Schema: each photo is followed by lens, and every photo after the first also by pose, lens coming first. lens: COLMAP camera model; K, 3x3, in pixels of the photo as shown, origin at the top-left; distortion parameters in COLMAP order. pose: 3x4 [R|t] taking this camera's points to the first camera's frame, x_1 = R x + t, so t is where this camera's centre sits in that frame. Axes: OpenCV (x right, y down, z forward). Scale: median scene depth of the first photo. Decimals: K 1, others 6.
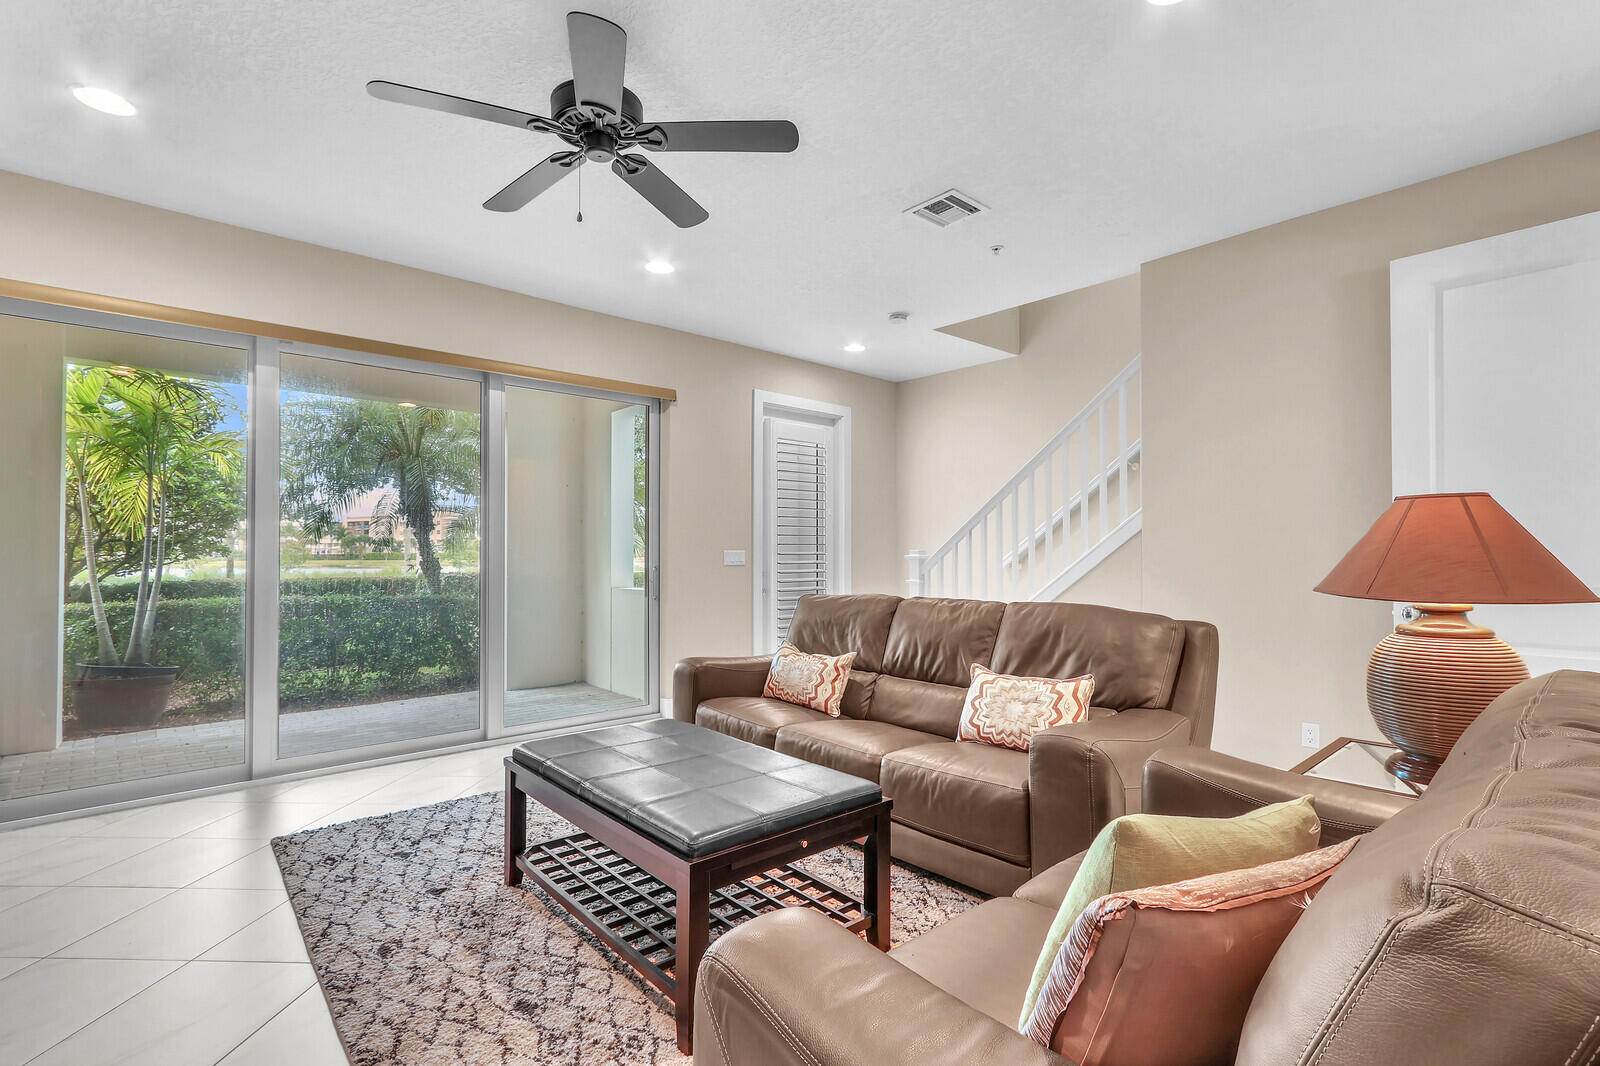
lens RADIAL K [[745.2, 0, 810.9], [0, 745.2, 546.2], [0, 0, 1]] dist [-0.001117, -0.000201]
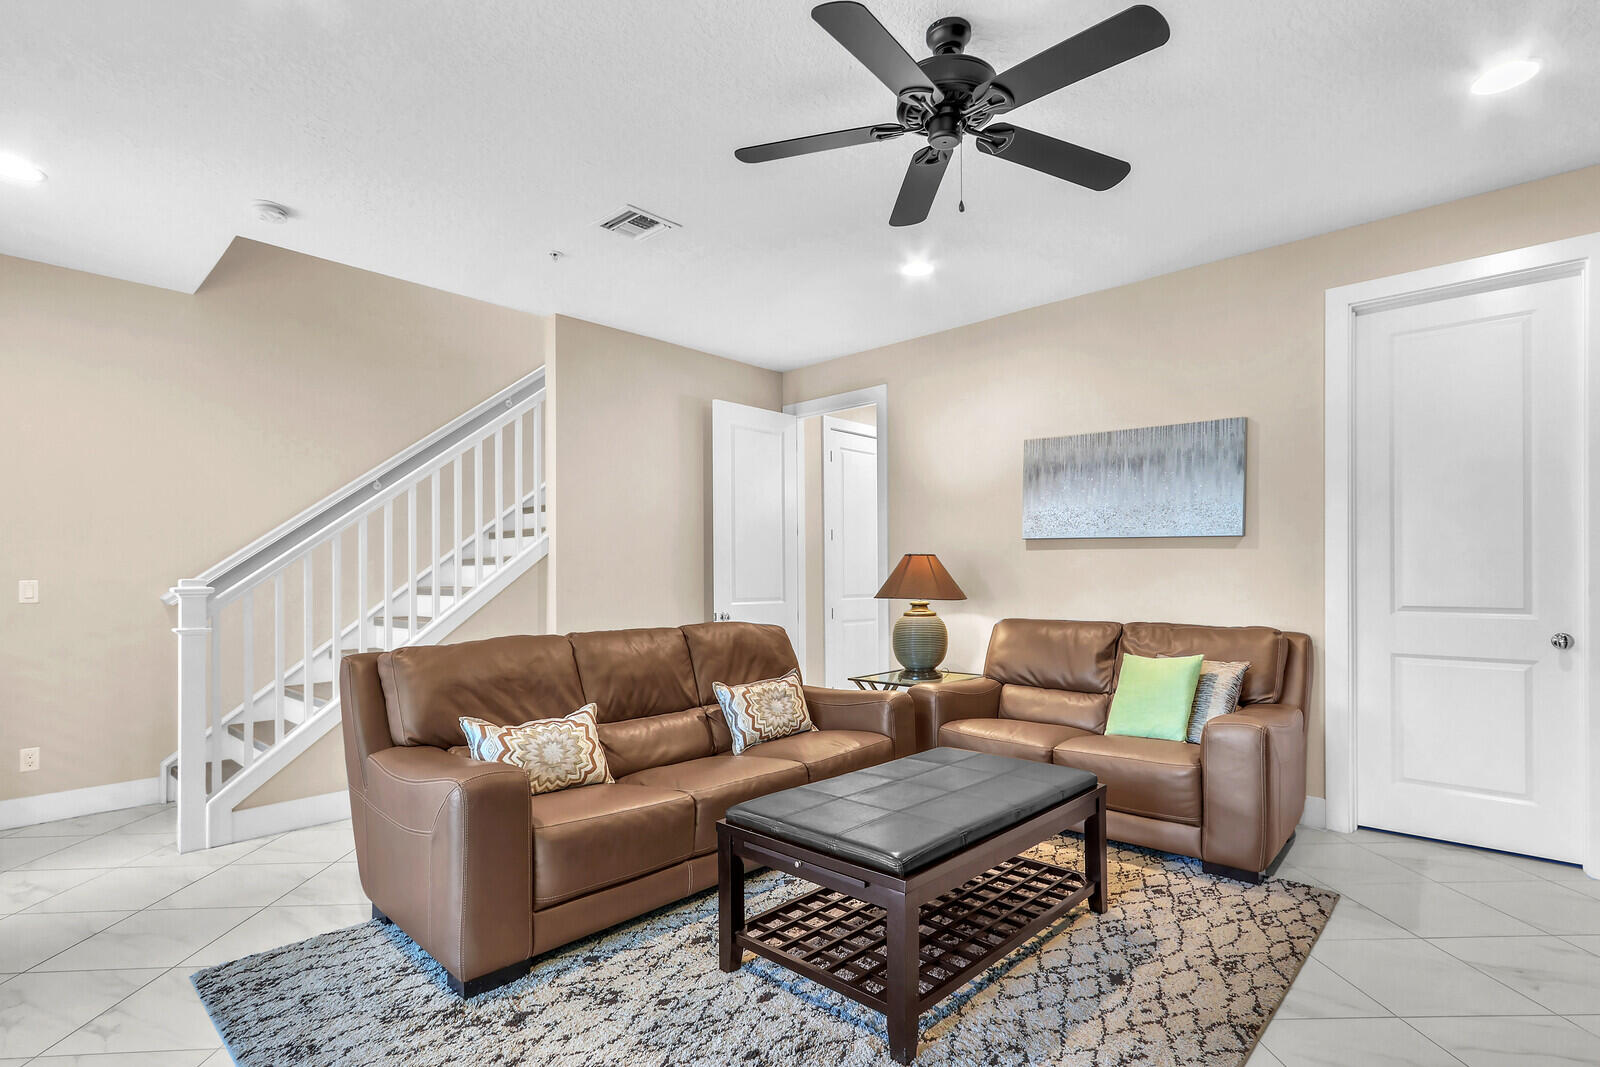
lens RADIAL K [[787.8, 0, 797.4], [0, 787.8, 571.4], [0, 0, 1]] dist [0.002173, 0.000602]
pose [[-0.086558, 0.006832, 0.996223, -1.021001], [-0.007009, 0.999948, -0.007467, 0.001612], [-0.996222, -0.007629, -0.086506, 1.050487]]
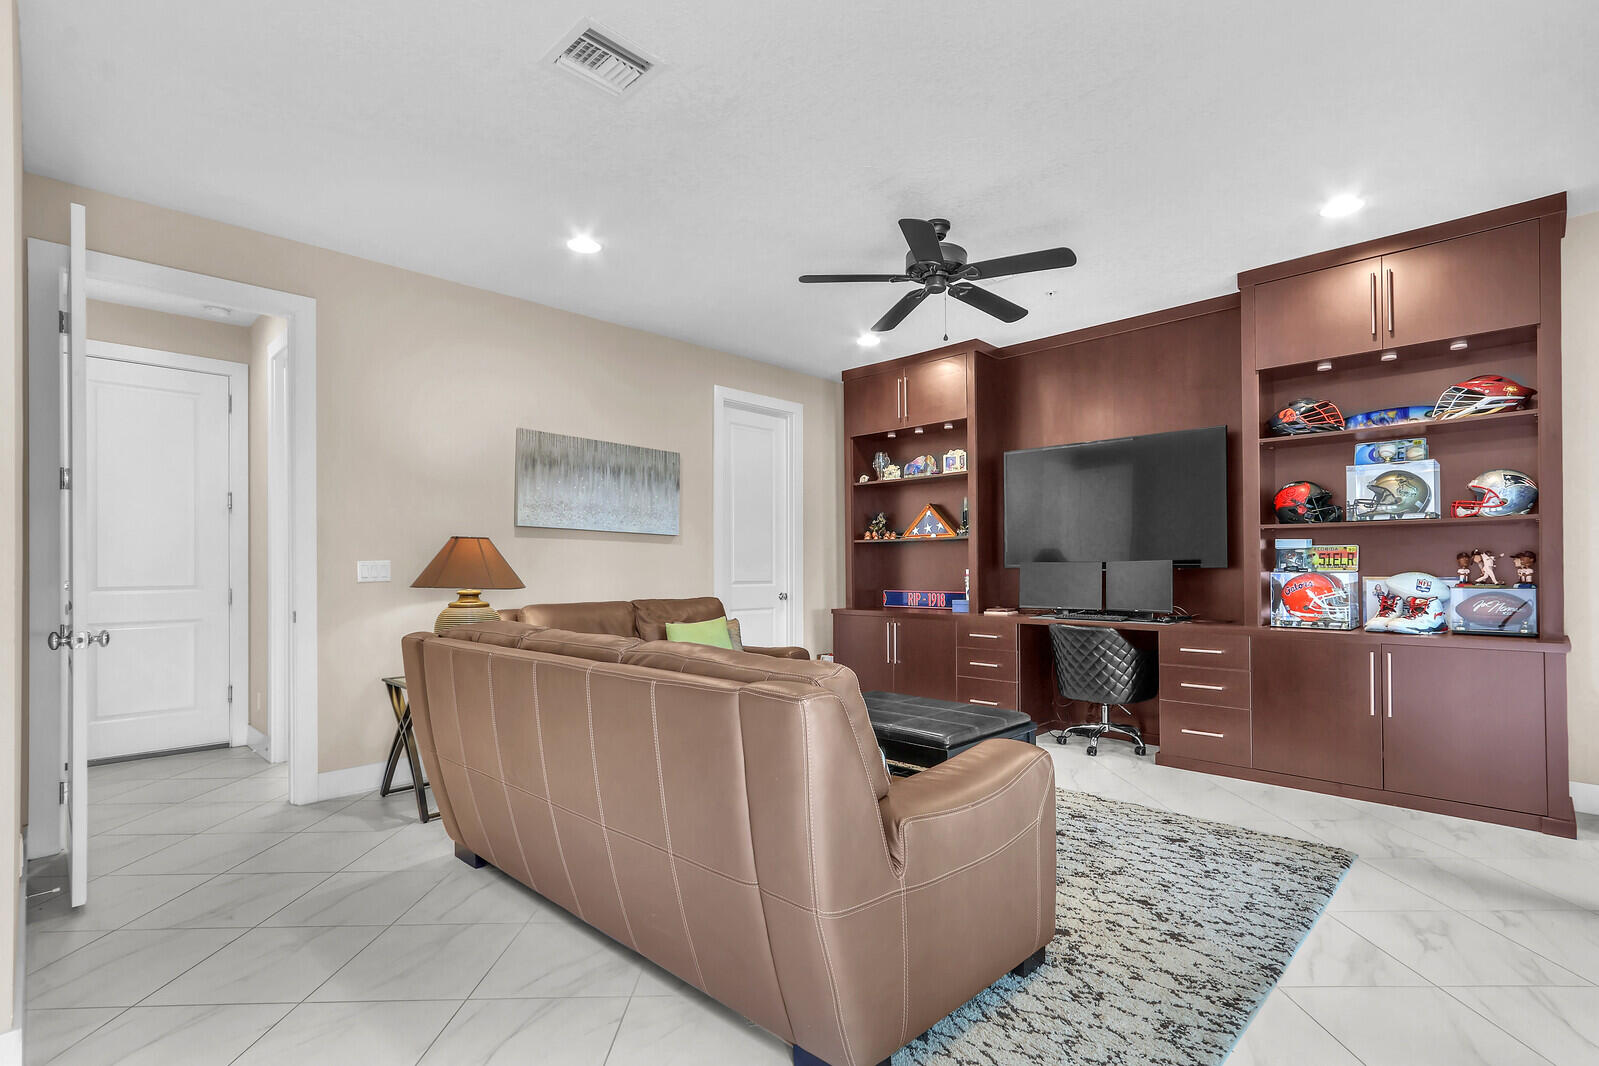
lens RADIAL K [[766.1, 0, 801.3], [0, 766.1, 563.0], [0, 0, 1]] dist [-0.002538, -0.000238]
pose [[-0.998065, 0.003204, -0.062095, 0.065379], [0.004300, 0.999837, -0.017522, 0.026834], [0.062029, -0.017756, -0.997916, 2.061517]]
